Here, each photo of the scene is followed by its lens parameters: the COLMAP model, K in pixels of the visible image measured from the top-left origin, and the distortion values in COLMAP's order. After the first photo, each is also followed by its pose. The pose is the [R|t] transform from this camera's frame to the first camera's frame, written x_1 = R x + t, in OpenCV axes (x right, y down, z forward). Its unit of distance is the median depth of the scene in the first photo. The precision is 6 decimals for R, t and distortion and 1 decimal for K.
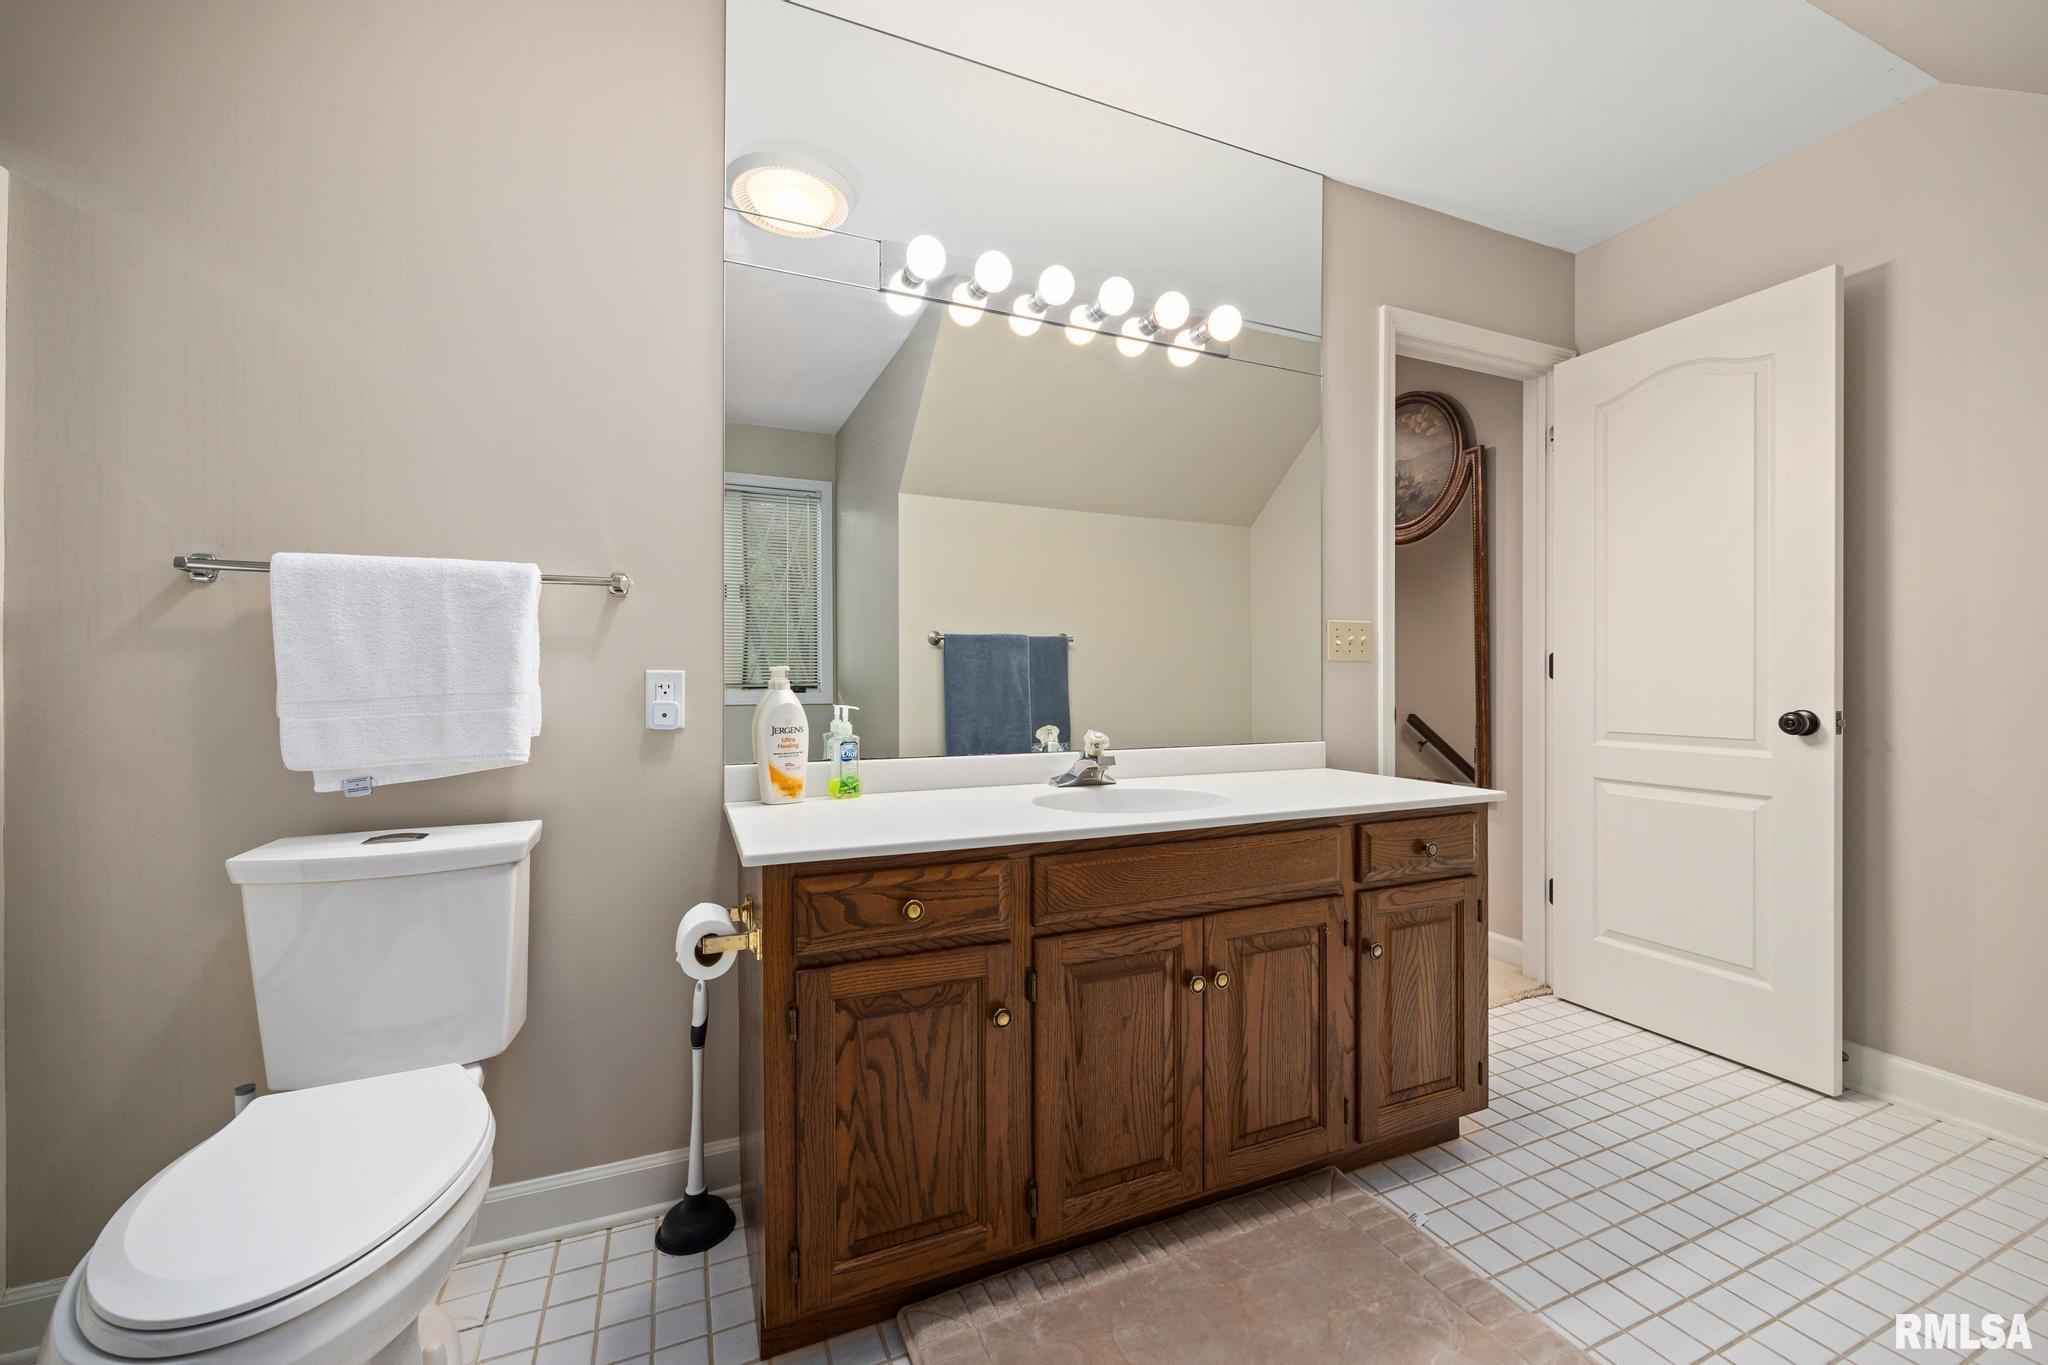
lens RADIAL K [[809.0, 0, 1057.4], [0, 809.0, 680.0], [0, 0, 1]] dist [-0.001984, -0.000276]
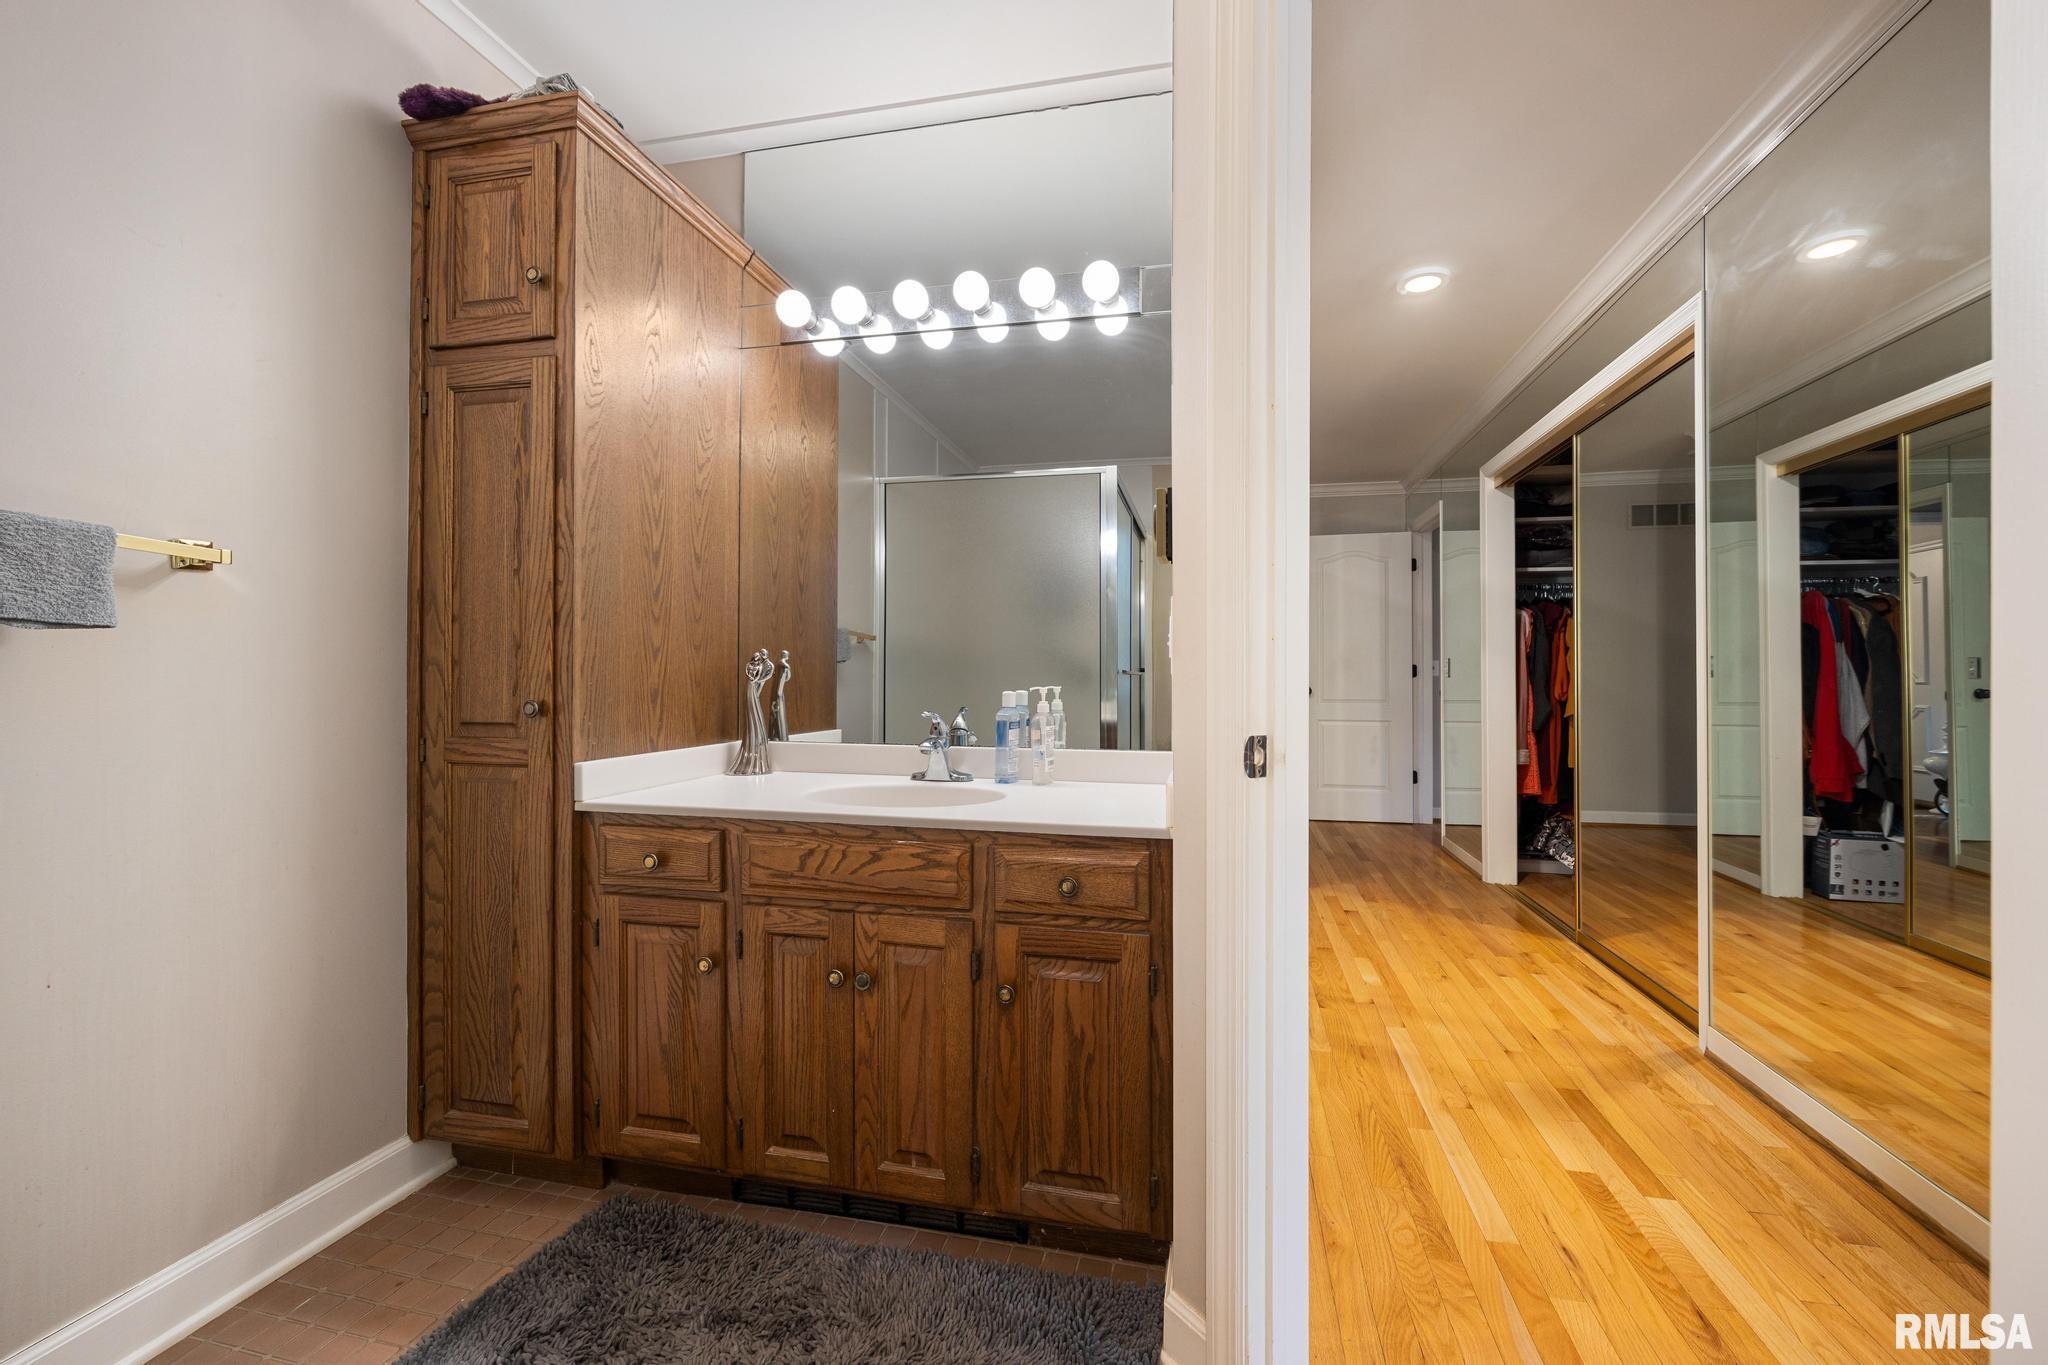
lens RADIAL K [[809.0, 0, 1057.4], [0, 809.0, 680.0], [0, 0, 1]] dist [-0.001984, -0.000276]
pose [[0.805482, 0.001889, -0.592617, 0.743784], [-0.006449, 0.999964, -0.005577, 0.007776], [0.592585, 0.008314, 0.805465, 0.270774]]
